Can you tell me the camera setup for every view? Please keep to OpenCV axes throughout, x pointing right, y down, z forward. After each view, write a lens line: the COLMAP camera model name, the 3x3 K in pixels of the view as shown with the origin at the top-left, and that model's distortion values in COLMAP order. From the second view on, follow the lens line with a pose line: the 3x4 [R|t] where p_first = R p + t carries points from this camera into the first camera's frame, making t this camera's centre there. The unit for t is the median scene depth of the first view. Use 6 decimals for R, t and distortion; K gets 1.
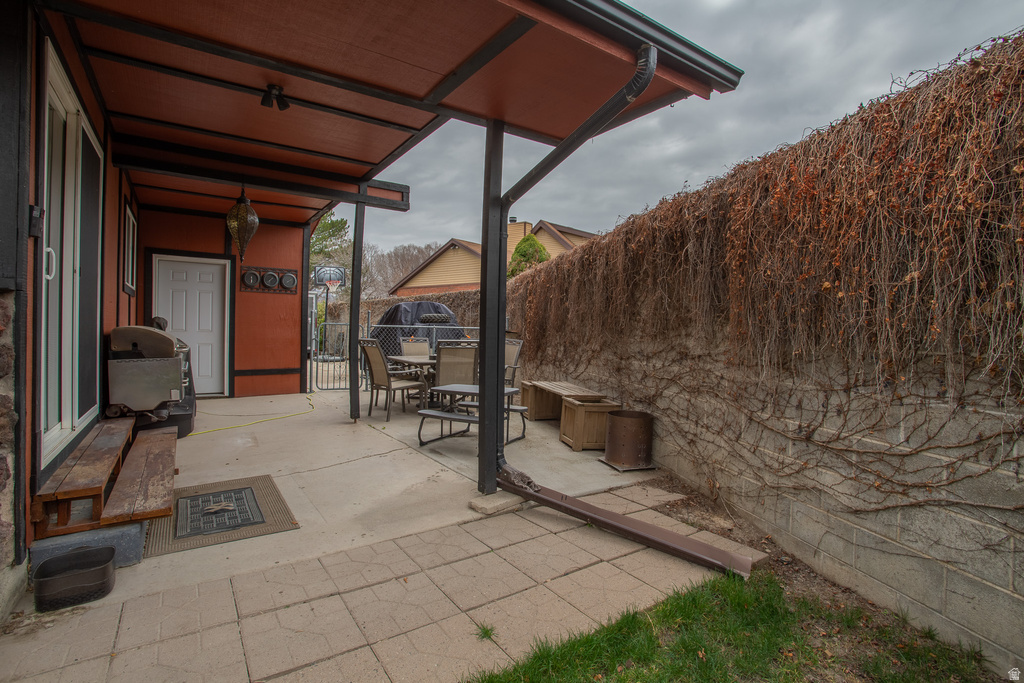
lens RADIAL K [[499.1, 0, 515.4], [0, 499.1, 339.6], [0, 0, 1]] dist [-0.067977, 0.023681]
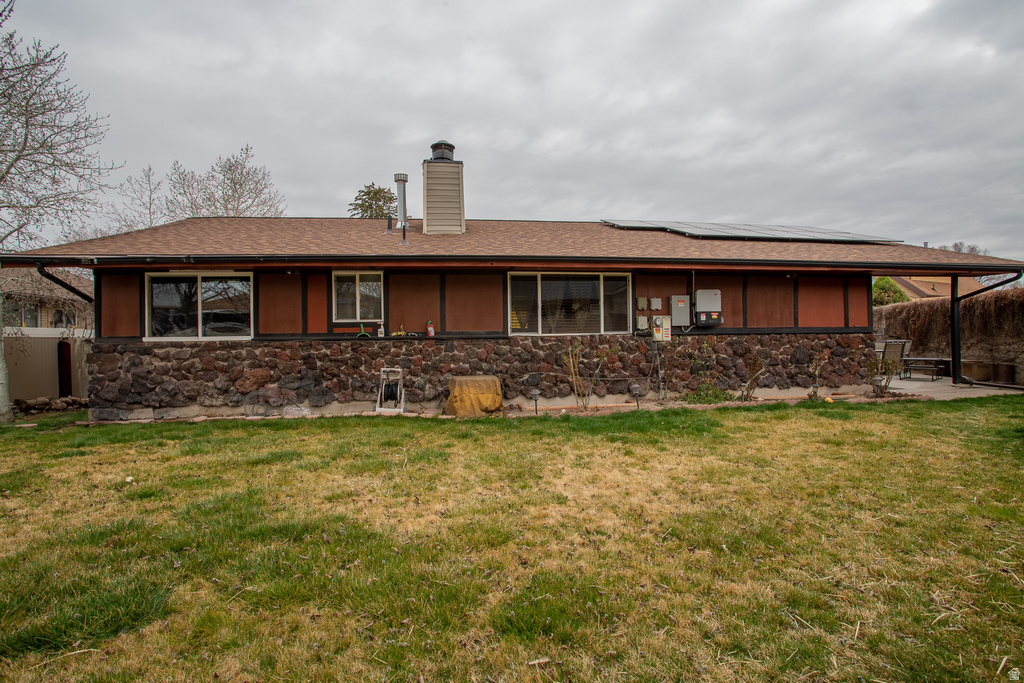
lens RADIAL K [[499.1, 0, 511.4], [0, 499.1, 332.3], [0, 0, 1]] dist [-0.067977, 0.023681]
pose [[0.905128, -0.033948, -0.423781, -1.131461], [0.021370, 0.999180, -0.034398, 0.001380], [0.424601, 0.022078, 0.905111, -2.601759]]
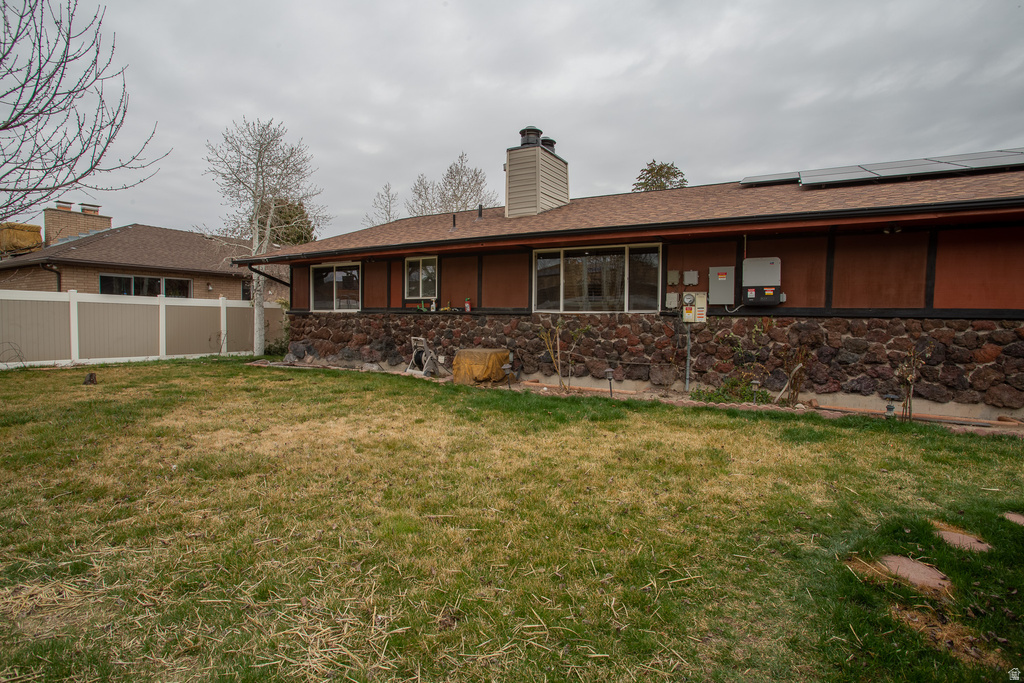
lens RADIAL K [[499.1, 0, 510.2], [0, 499.1, 335.6], [0, 0, 1]] dist [-0.067977, 0.023681]
pose [[0.460464, 0.021355, -0.887422, -0.105359], [-0.019360, 0.999714, 0.014011, 0.015548], [0.887467, 0.010729, 0.460745, -1.728853]]
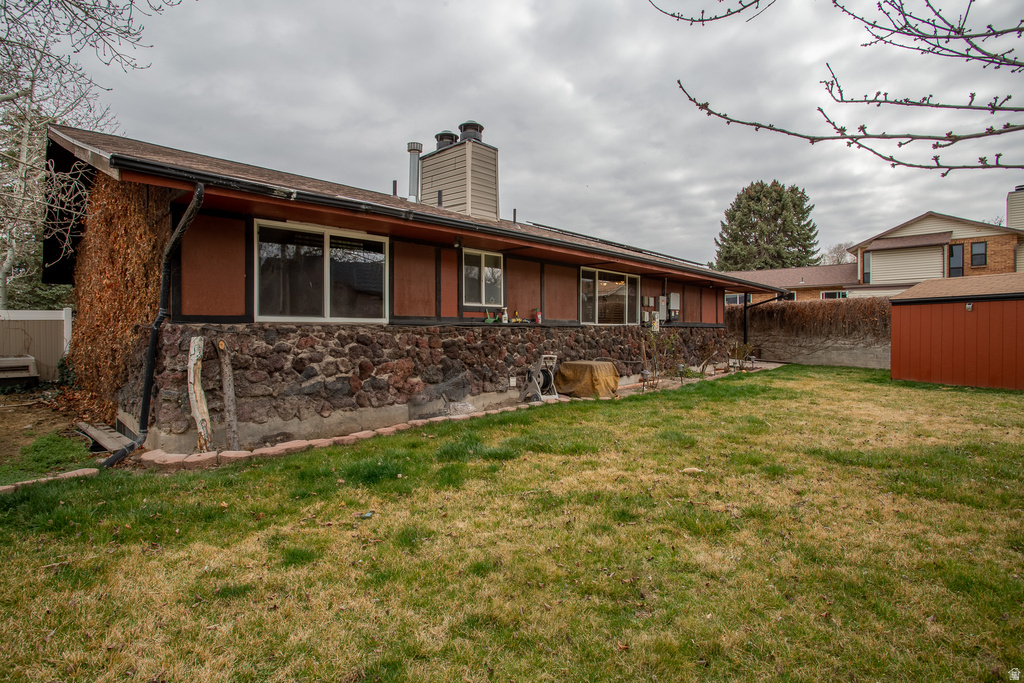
lens RADIAL K [[499.1, 0, 507.7], [0, 499.1, 343.1], [0, 0, 1]] dist [-0.067977, 0.023681]
pose [[0.975335, -0.021725, 0.219657, -2.977539], [0.018715, 0.999700, 0.015772, -0.014948], [-0.219934, -0.011272, 0.975450, -2.896062]]
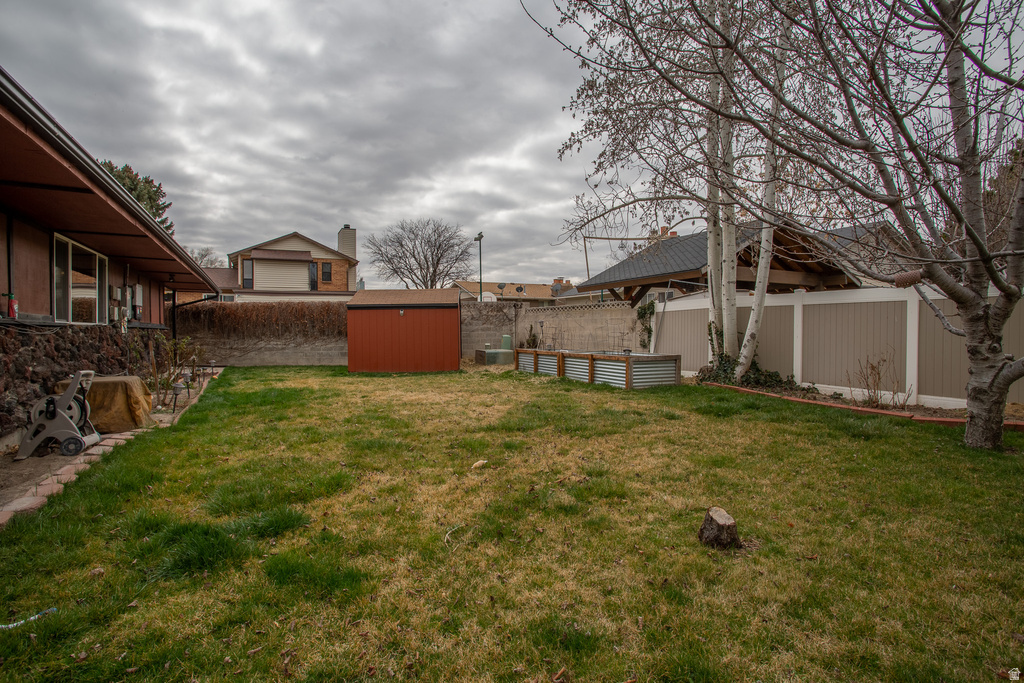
lens RADIAL K [[499.1, 0, 511.3], [0, 499.1, 343.6], [0, 0, 1]] dist [-0.067977, 0.023681]
pose [[0.116976, -0.040858, 0.992294, -3.410837], [0.022830, 0.999000, 0.038443, -0.020026], [-0.992872, 0.018157, 0.117792, -2.183713]]
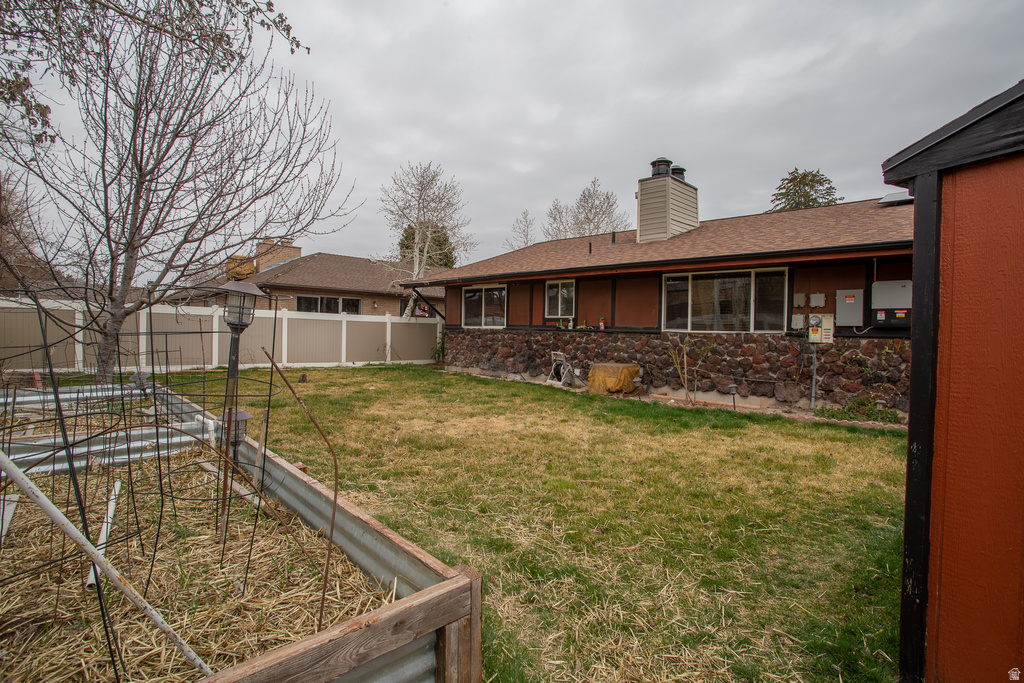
lens RADIAL K [[499.1, 0, 512.8], [0, 499.1, 334.5], [0, 0, 1]] dist [-0.067977, 0.023681]
pose [[0.227176, -0.002255, -0.973851, 0.159490], [-0.035414, 0.999317, -0.010576, 0.008440], [0.973210, 0.036891, 0.226941, -1.874222]]
